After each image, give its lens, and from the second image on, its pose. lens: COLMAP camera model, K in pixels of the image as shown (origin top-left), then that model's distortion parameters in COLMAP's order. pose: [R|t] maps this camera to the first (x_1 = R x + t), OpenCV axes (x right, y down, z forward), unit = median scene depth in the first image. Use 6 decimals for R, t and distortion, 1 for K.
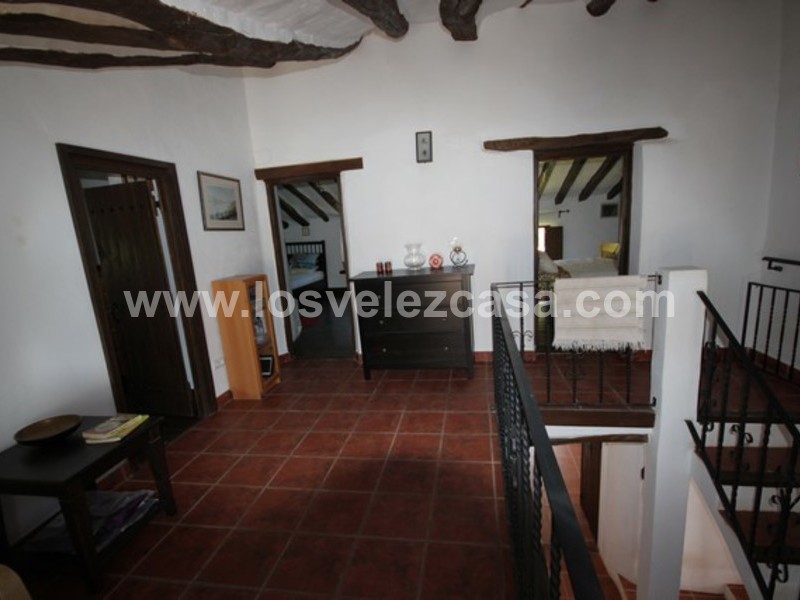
lens RADIAL K [[409.3, 0, 401.6], [0, 409.3, 301.8], [0, 0, 1]] dist [0.001456, 0.000356]
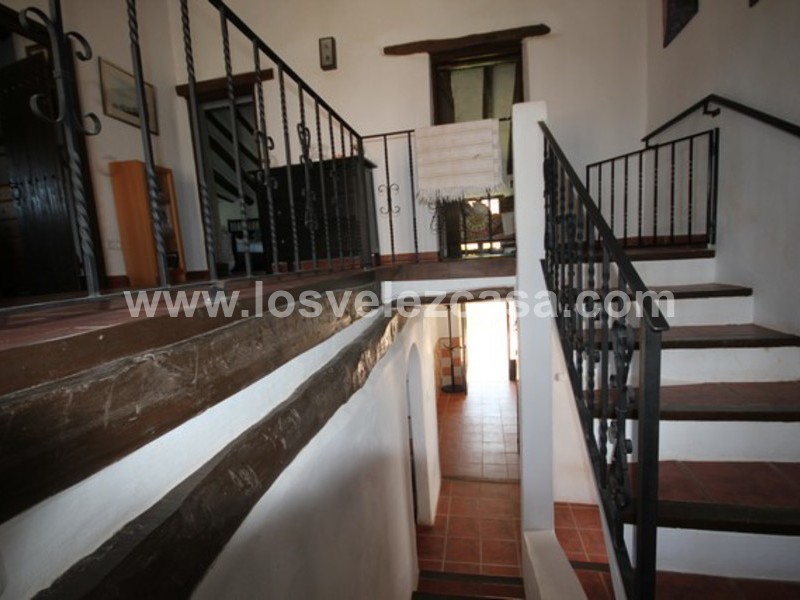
lens RADIAL K [[409.3, 0, 399.5], [0, 409.3, 299.5], [0, 0, 1]] dist [0.001456, 0.000356]
pose [[0.999951, 0.005744, -0.008122, 0.260024], [-0.006323, 0.997308, -0.073052, 0.338682], [0.007680, 0.073100, 0.997295, 0.000587]]
